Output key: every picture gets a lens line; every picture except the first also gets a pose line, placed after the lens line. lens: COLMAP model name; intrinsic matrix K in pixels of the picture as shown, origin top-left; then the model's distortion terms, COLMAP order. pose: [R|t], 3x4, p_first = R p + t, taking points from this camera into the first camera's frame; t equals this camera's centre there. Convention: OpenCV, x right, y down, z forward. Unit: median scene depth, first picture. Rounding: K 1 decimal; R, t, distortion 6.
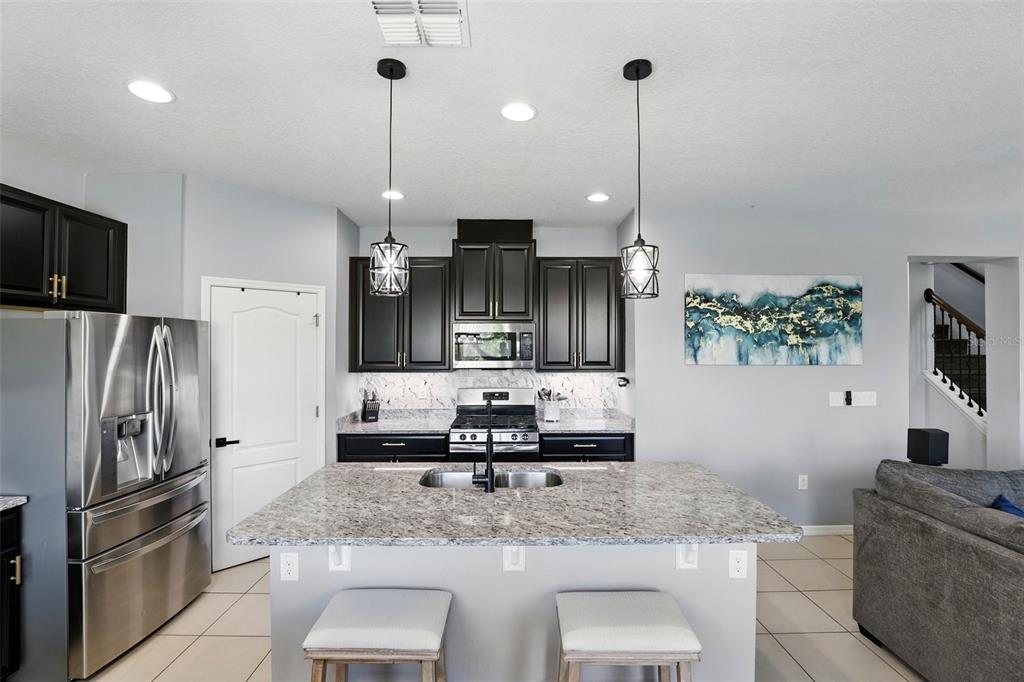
lens RADIAL K [[473.4, 0, 515.1], [0, 473.4, 339.5], [0, 0, 1]] dist [-0.032928, 0.005414]
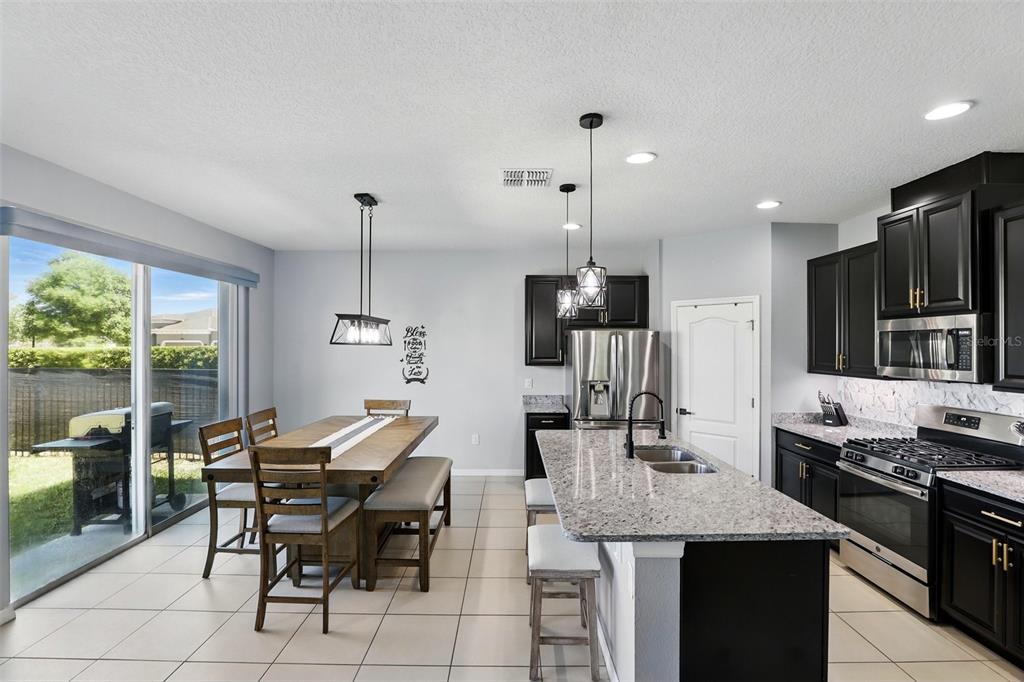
lens RADIAL K [[473.4, 0, 510.5], [0, 473.4, 341.6], [0, 0, 1]] dist [-0.032928, 0.005414]
pose [[-0.013552, -0.007336, -0.999881, 0.732071], [0.009268, 0.999929, -0.007462, 0.003374], [0.999865, -0.009368, -0.013483, 0.397828]]
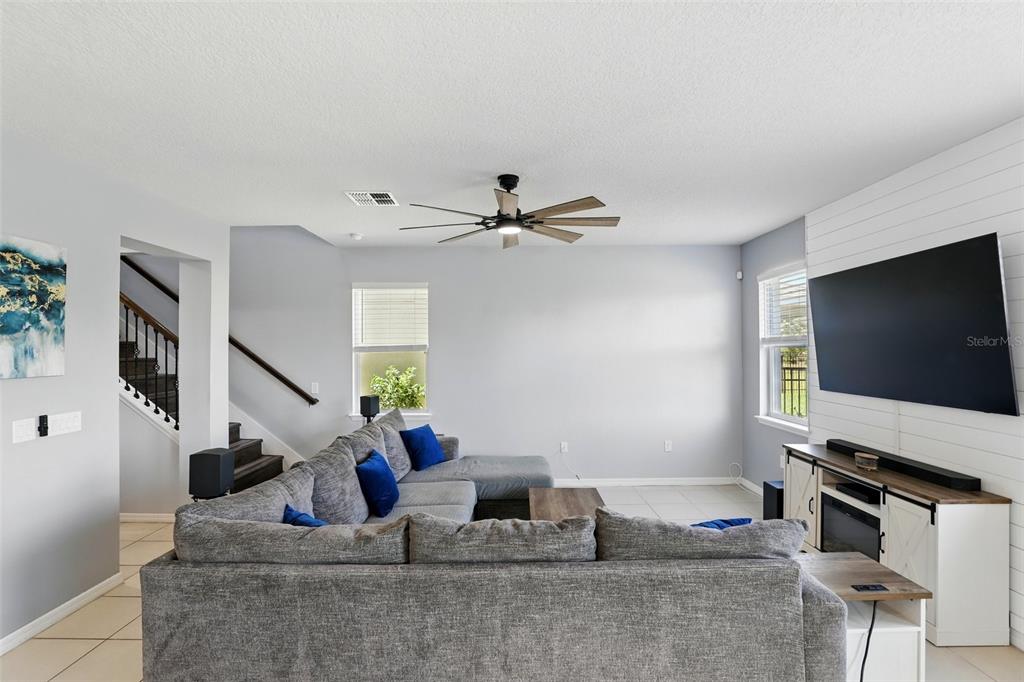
lens RADIAL K [[473.4, 0, 505.8], [0, 473.4, 341.7], [0, 0, 1]] dist [-0.032928, 0.005414]
pose [[0.017438, 0.011742, 0.999779, 0.061212], [-0.006469, 0.999911, -0.011631, 0.007828], [-0.999827, -0.006264, 0.017512, 0.322431]]
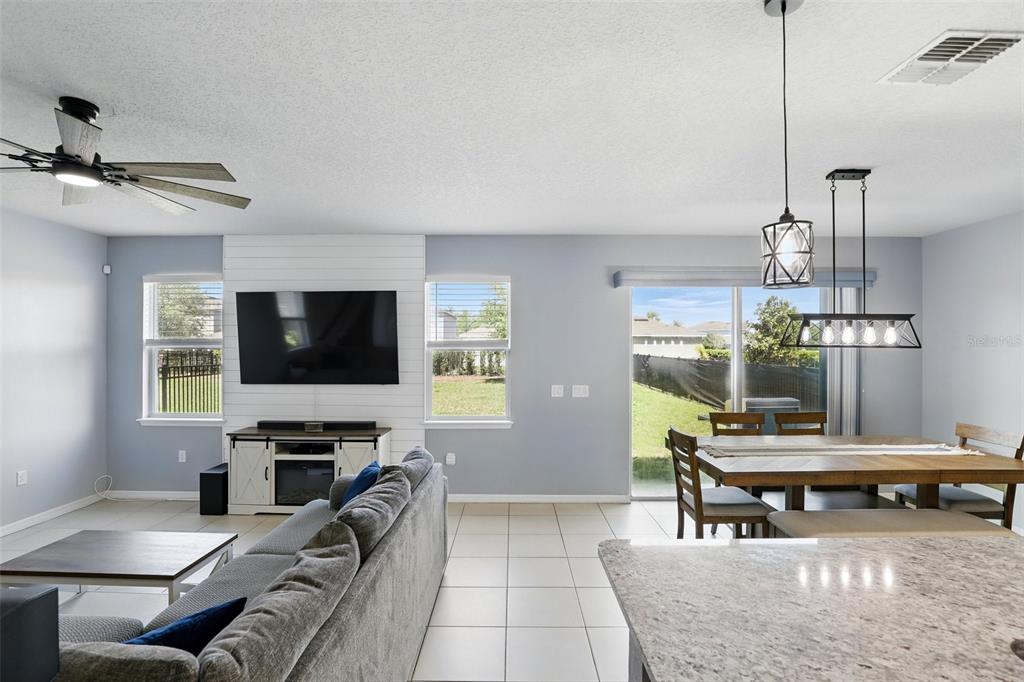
lens RADIAL K [[473.4, 0, 510.9], [0, 473.4, 350.1], [0, 0, 1]] dist [-0.032928, 0.005414]
pose [[-0.999868, -0.003650, 0.015814, 0.351684], [-0.003753, 0.999972, -0.006464, 0.011605], [-0.015790, -0.006523, -0.999854, 0.879703]]
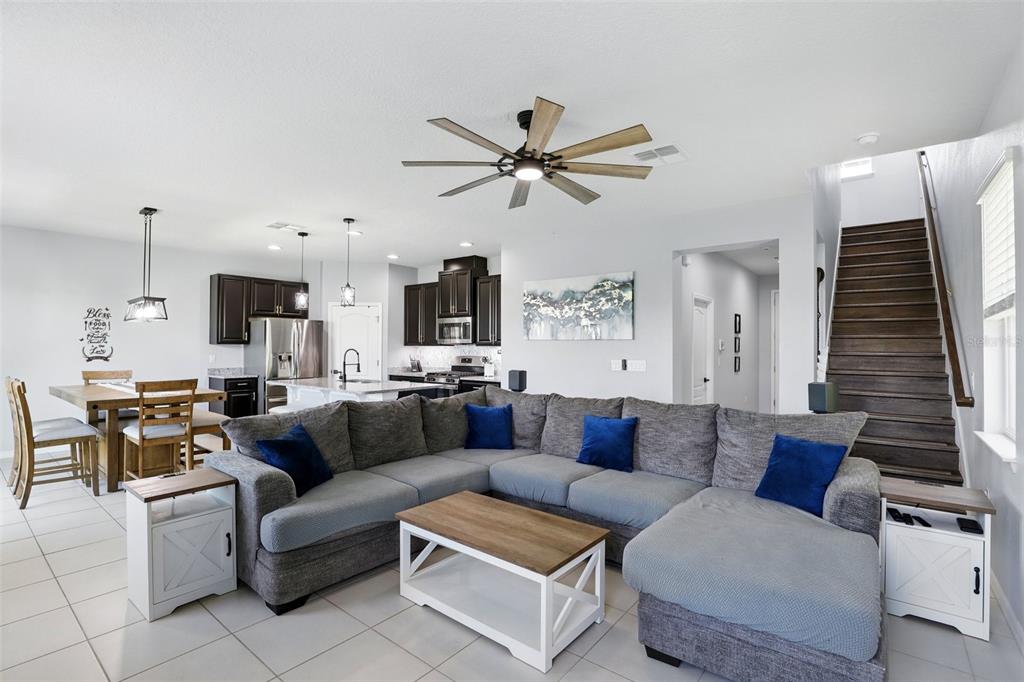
lens RADIAL K [[473.4, 0, 515.4], [0, 473.4, 344.1], [0, 0, 1]] dist [-0.032928, 0.005414]
pose [[0.776921, 0.000557, -0.629598, 1.329326], [0.003698, 0.999978, 0.005447, 0.058974], [0.629587, -0.006560, 0.776902, -0.240143]]
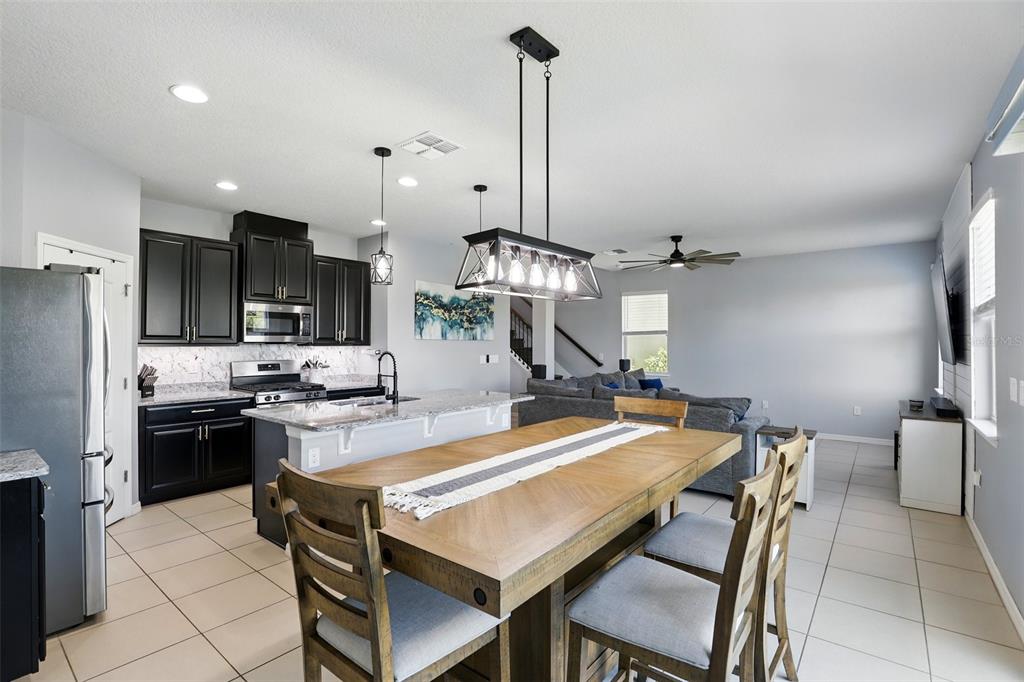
lens RADIAL K [[473.4, 0, 515.6], [0, 473.4, 340.6], [0, 0, 1]] dist [-0.032928, 0.005414]
pose [[0.629671, 0.004932, 0.776847, -0.635254], [-0.011151, 0.999934, 0.002690, 0.050361], [-0.776782, -0.010357, 0.629684, -0.229630]]
